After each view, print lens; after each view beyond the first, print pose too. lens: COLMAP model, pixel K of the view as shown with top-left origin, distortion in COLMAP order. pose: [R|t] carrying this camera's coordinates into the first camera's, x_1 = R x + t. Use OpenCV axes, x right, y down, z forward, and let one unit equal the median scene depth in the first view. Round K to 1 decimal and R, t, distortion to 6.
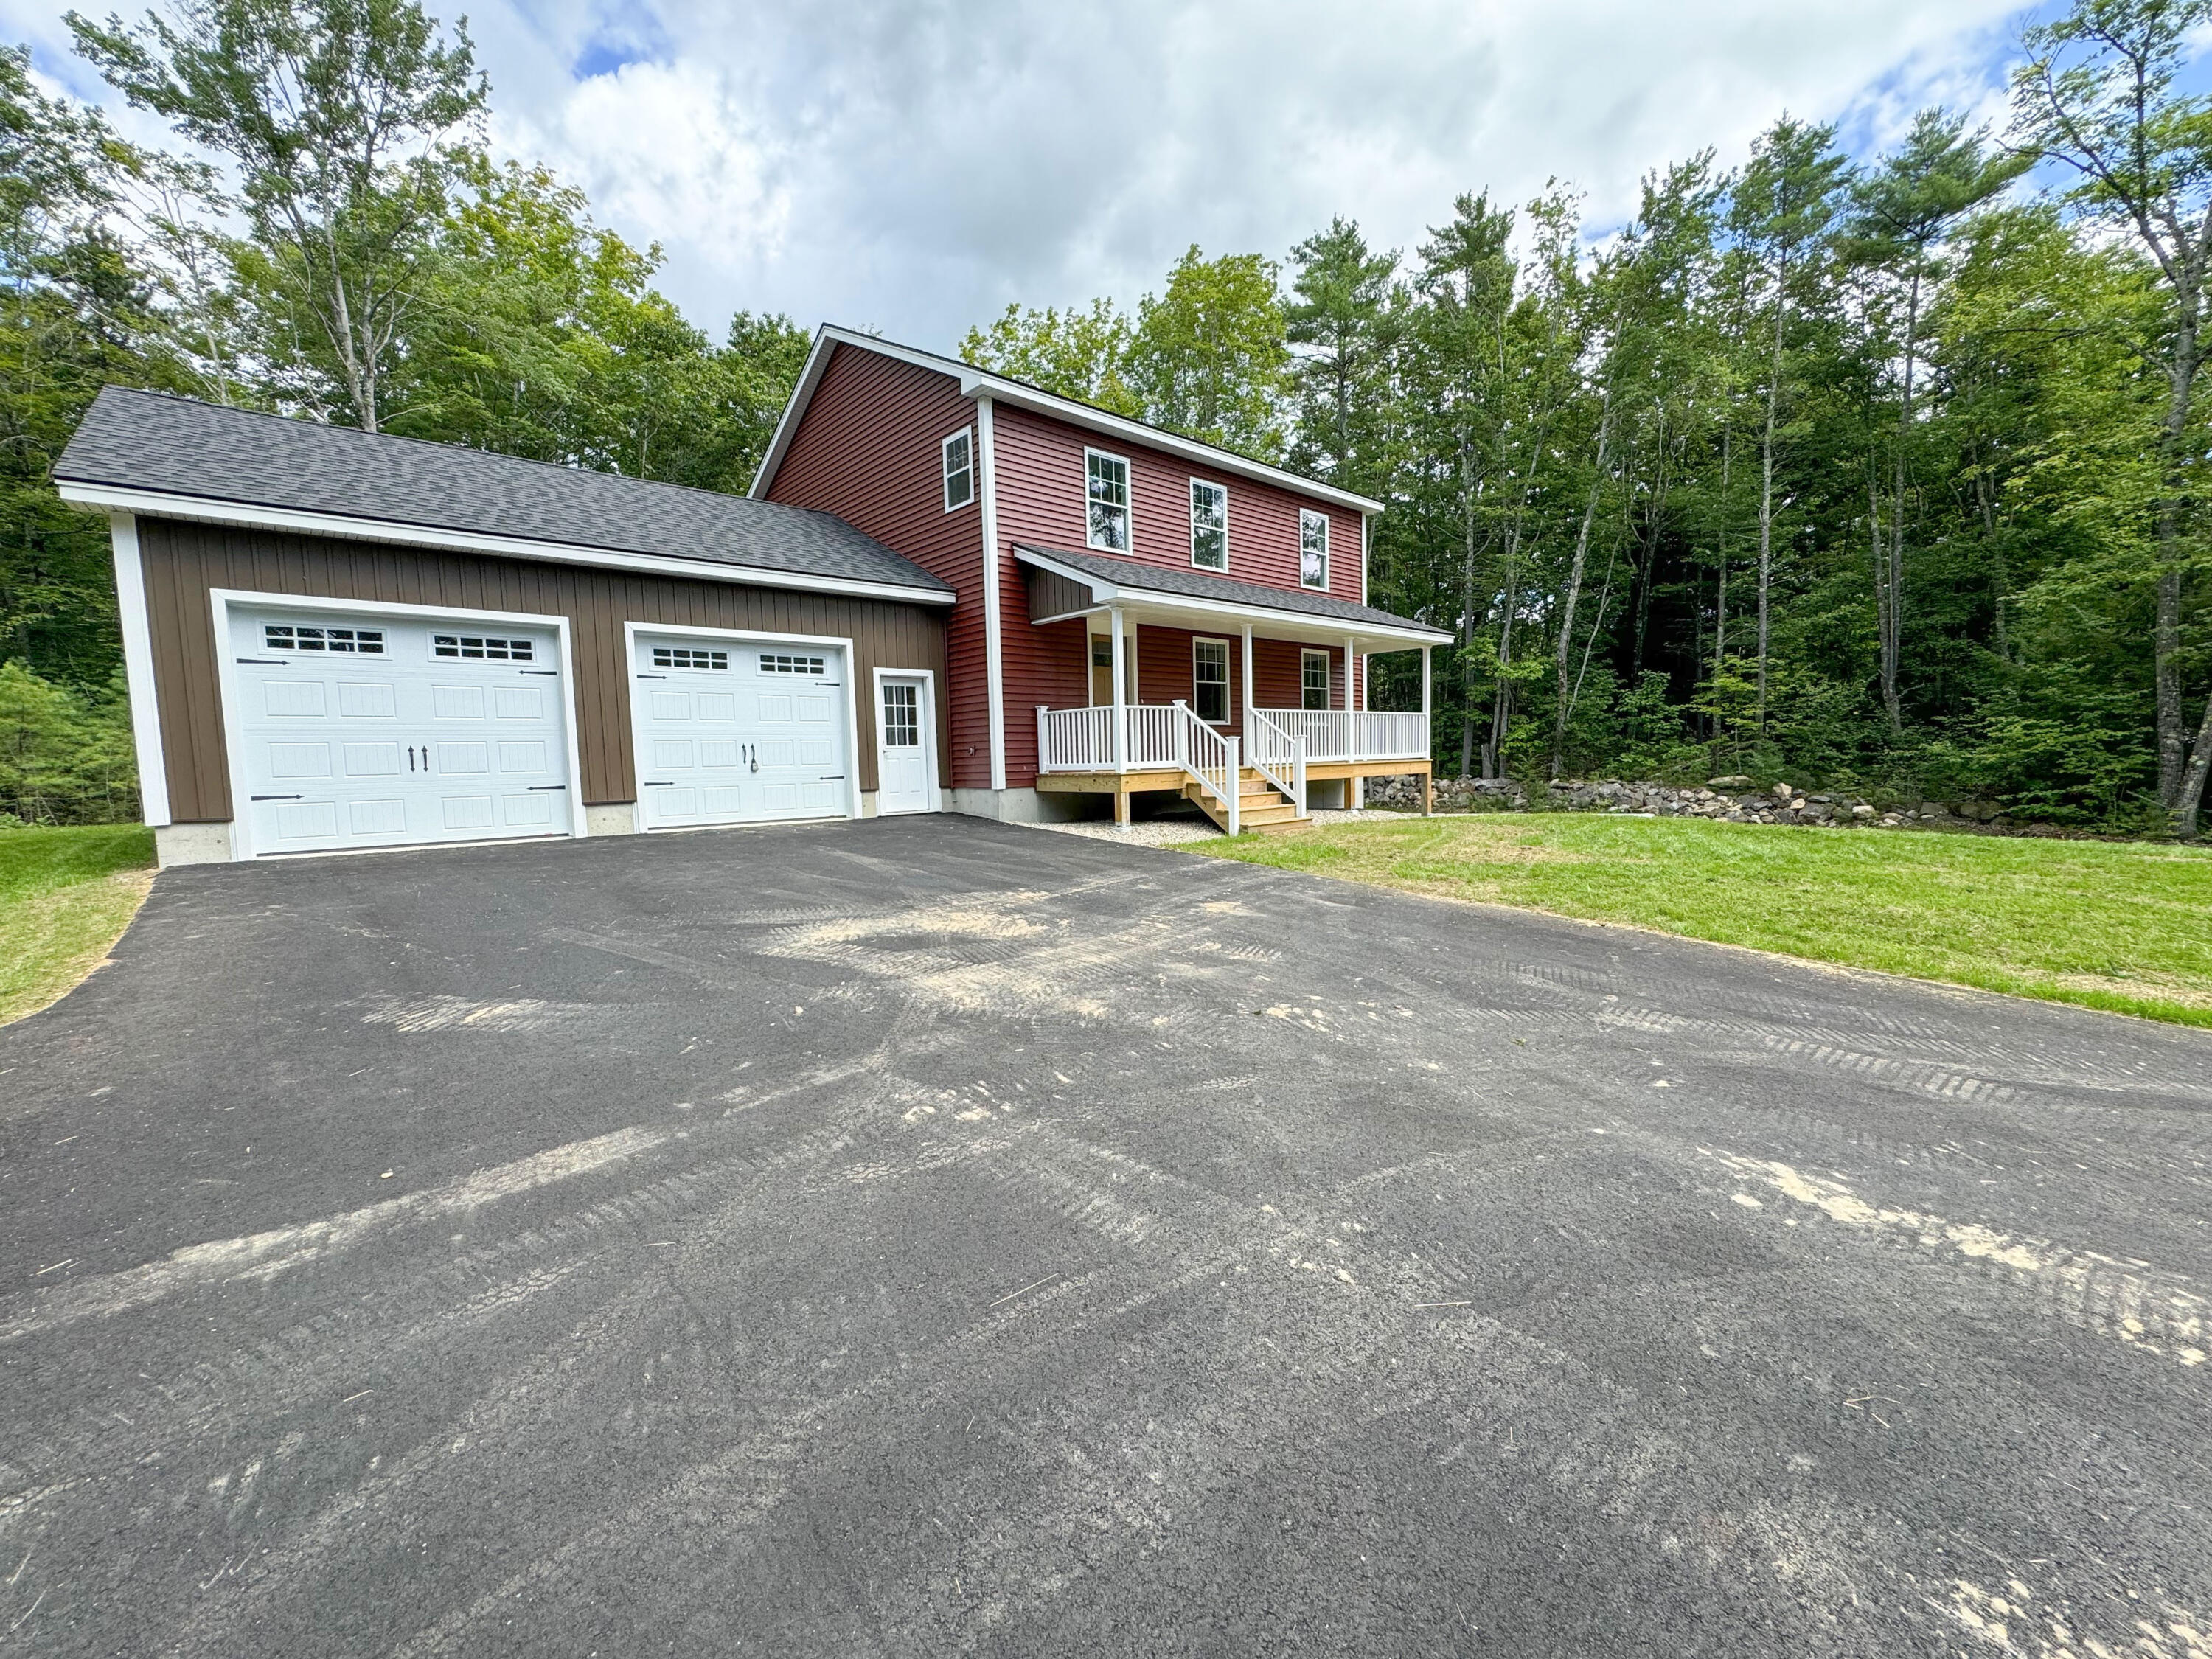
lens RADIAL K [[879.9, 0, 1105.2], [0, 879.9, 828.9], [0, 0, 1]] dist [-0.002978, 0.000276]
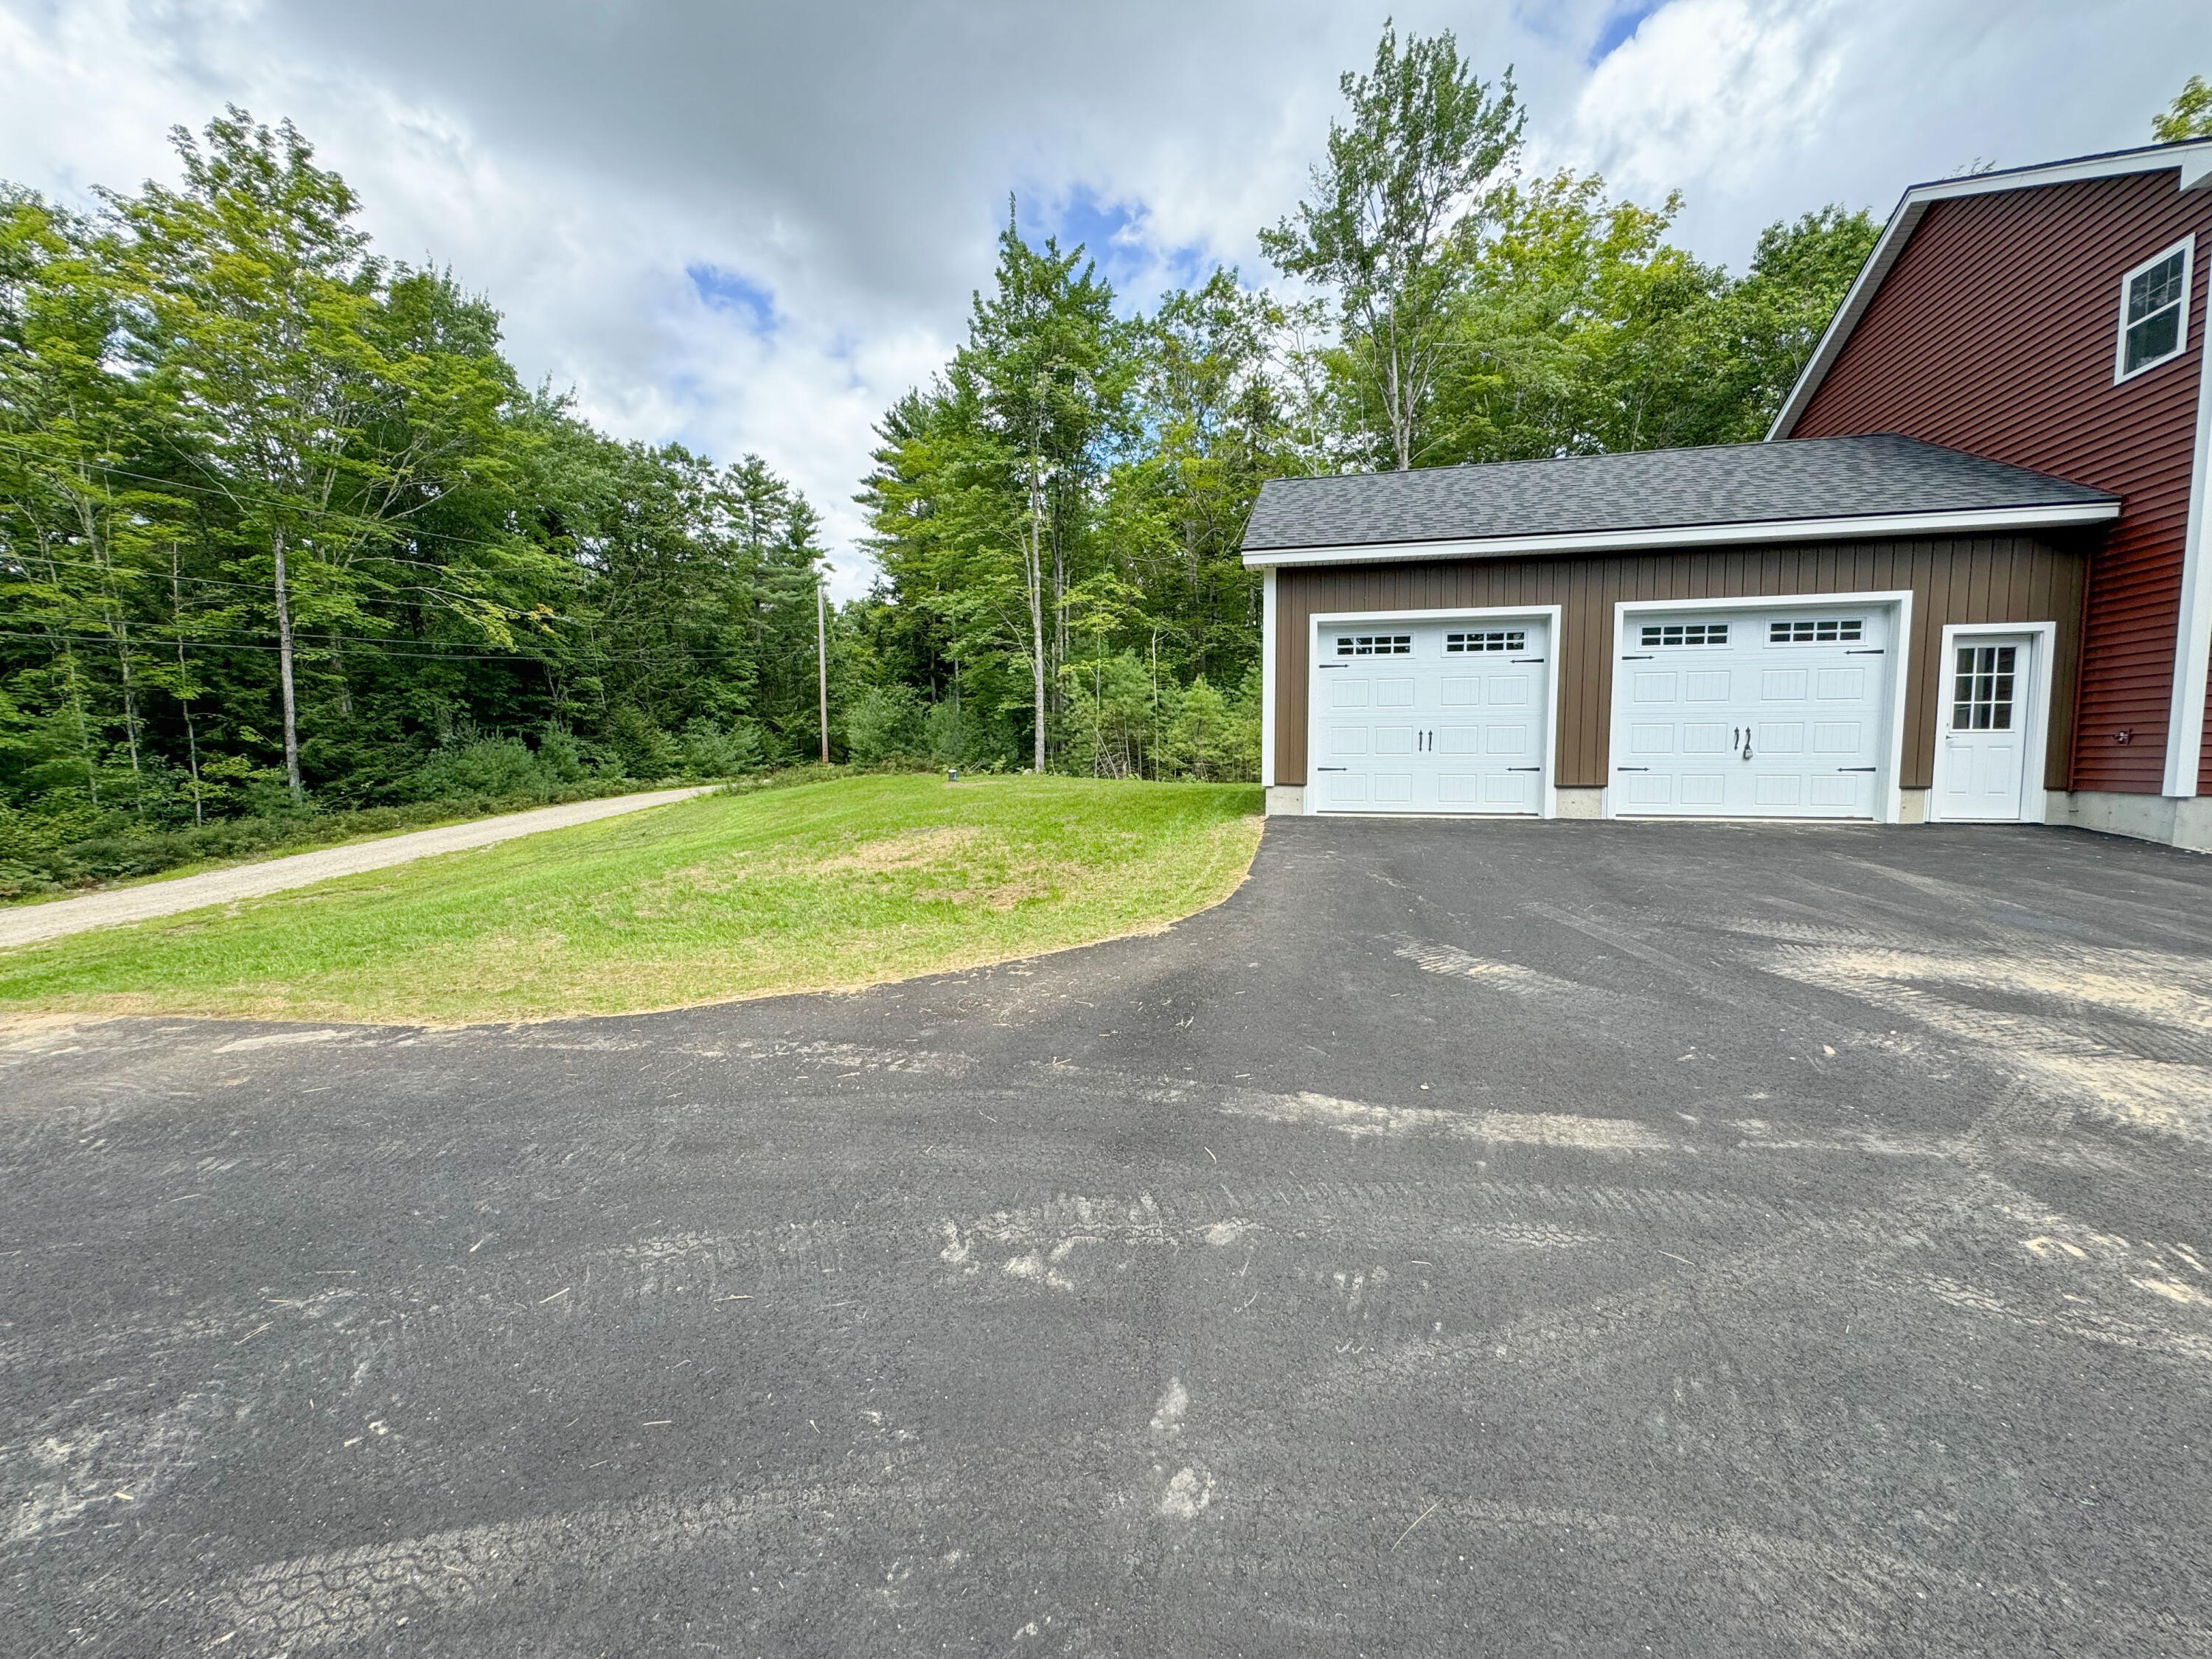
lens RADIAL K [[879.9, 0, 1104.9], [0, 879.9, 829.5], [0, 0, 1]] dist [-0.002978, 0.000276]
pose [[0.553040, 0.092603, -0.827993, -0.026786], [-0.077233, 0.995223, 0.059721, 0.001376], [0.829568, 0.030920, 0.557550, -0.012602]]
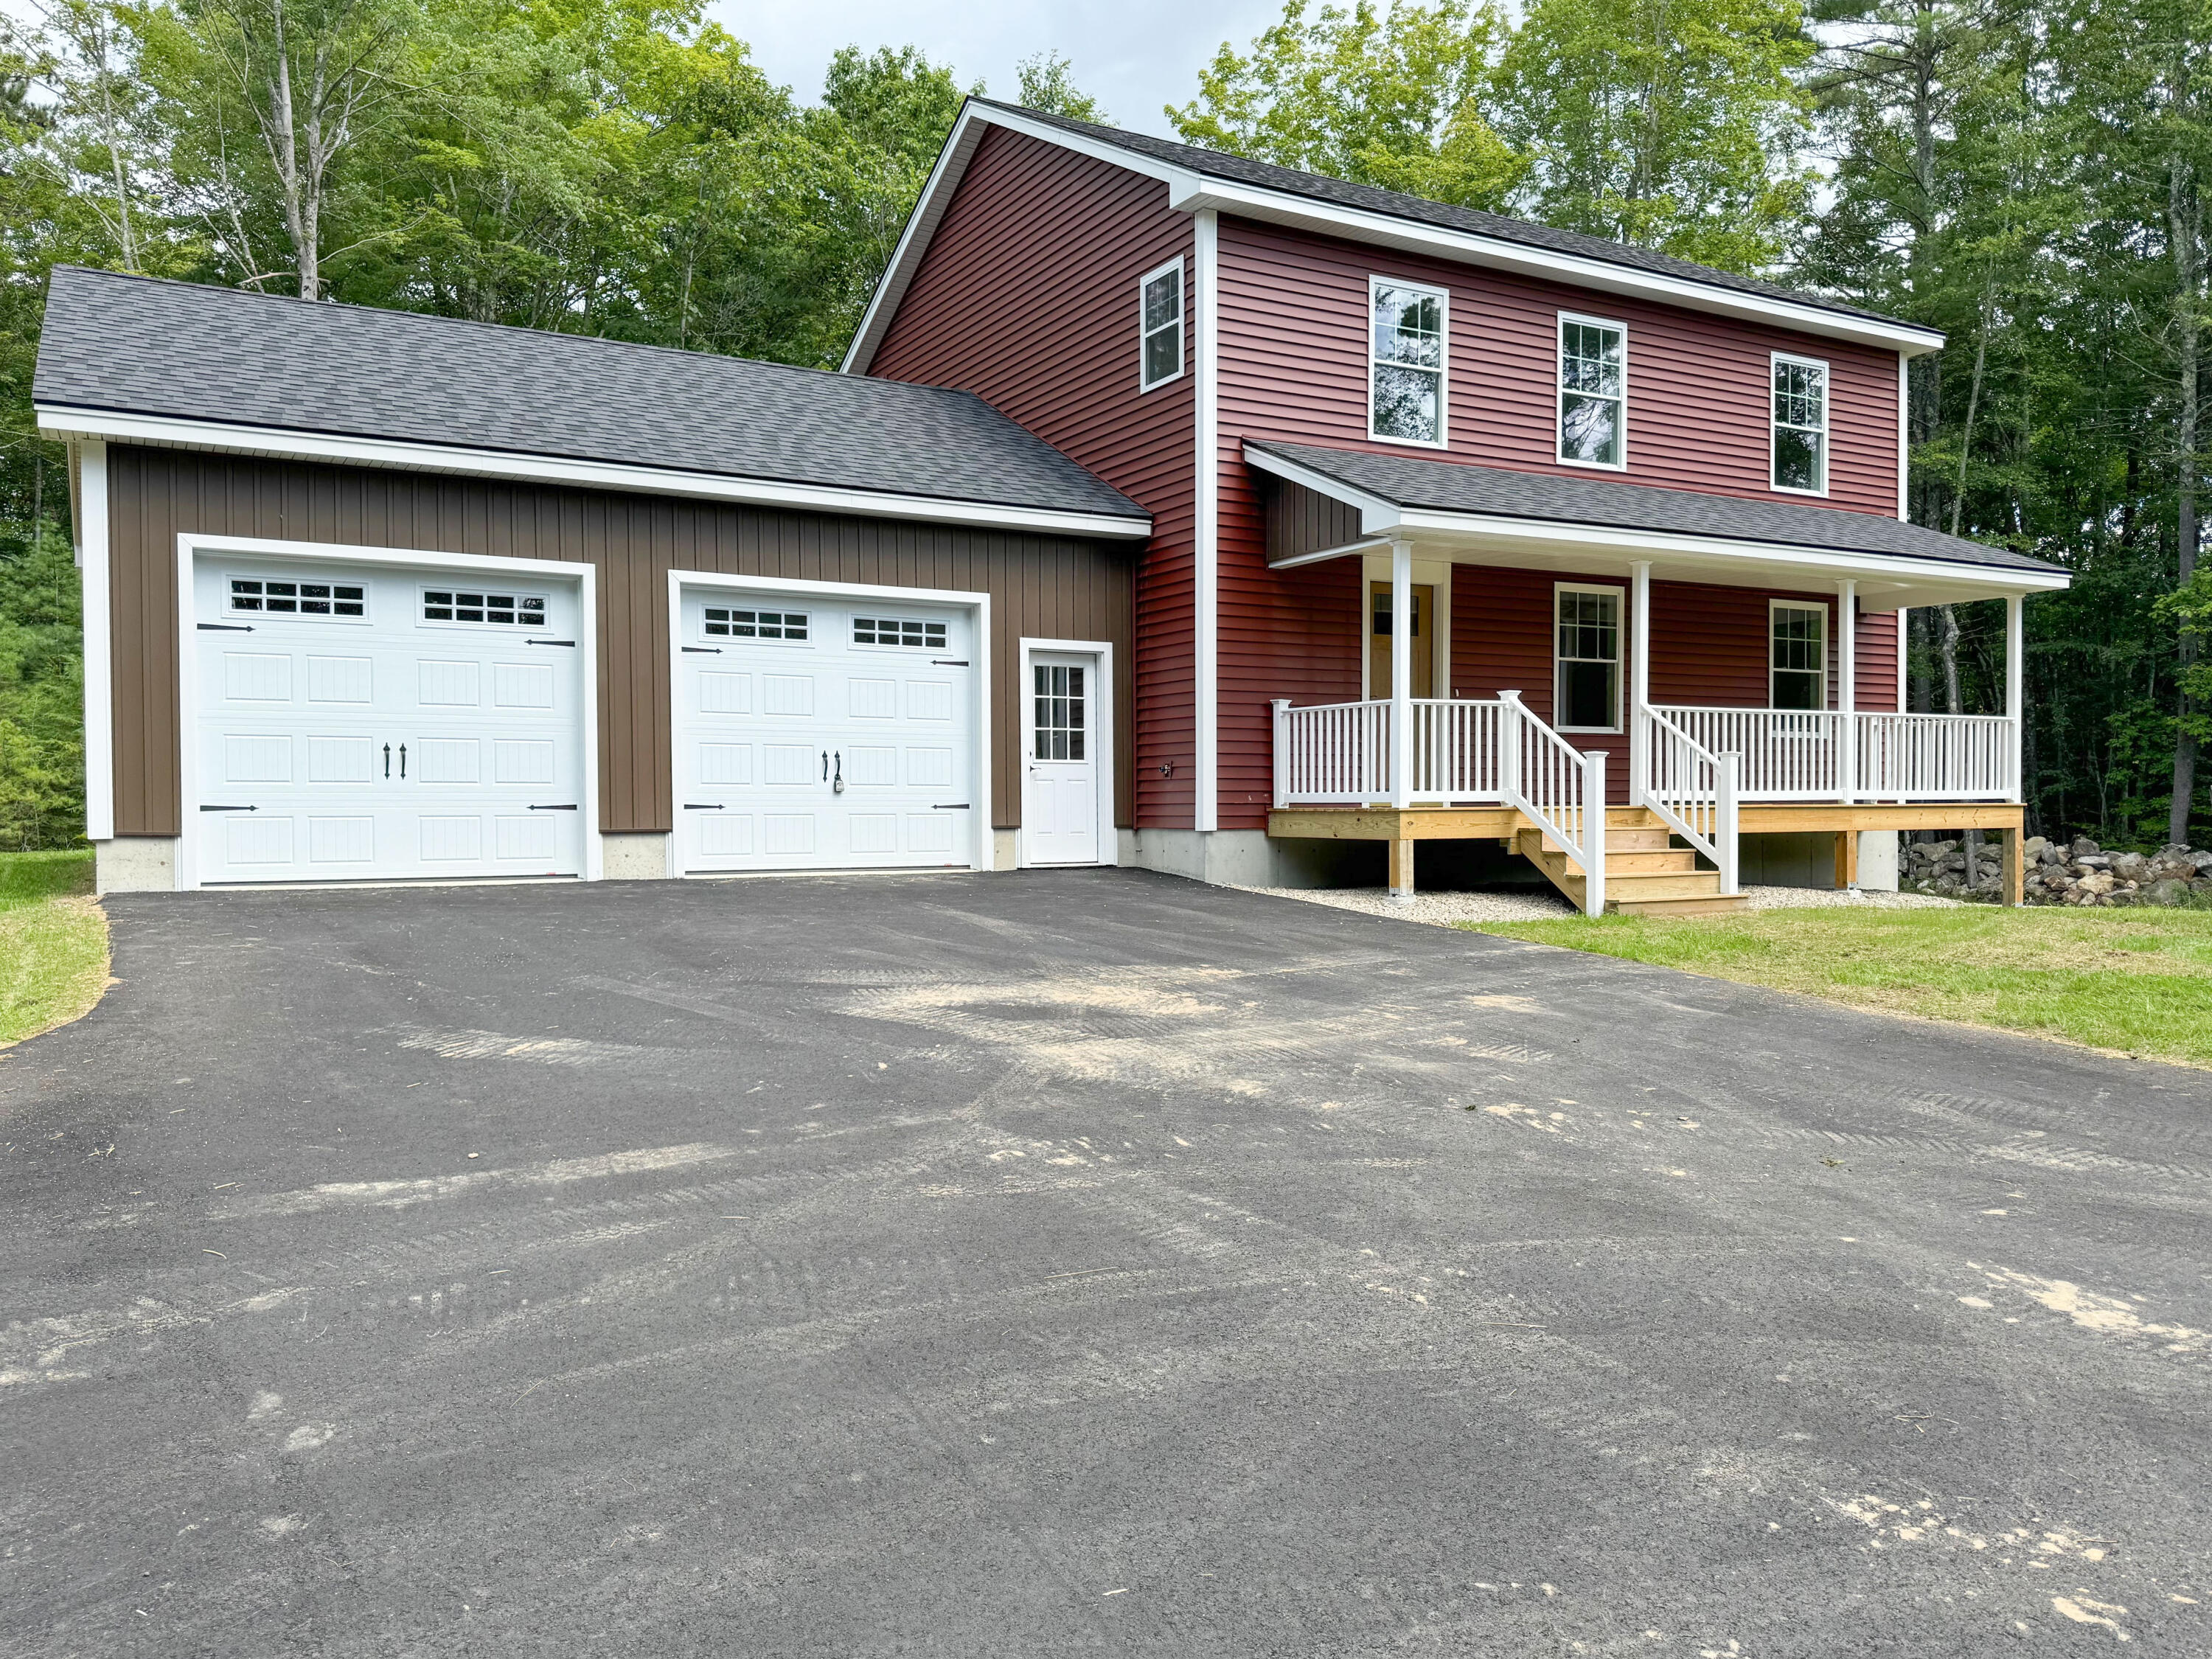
lens RADIAL K [[1664.0, 0, 1115.0], [0, 1664.0, 848.6], [0, 0, 1]] dist [0.076307, -0.099773]
pose [[0.977528, 0.027527, -0.209002, 0.076261], [-0.038254, 0.998141, -0.047457, 0.031452], [0.207307, 0.054385, 0.976763, -0.200485]]
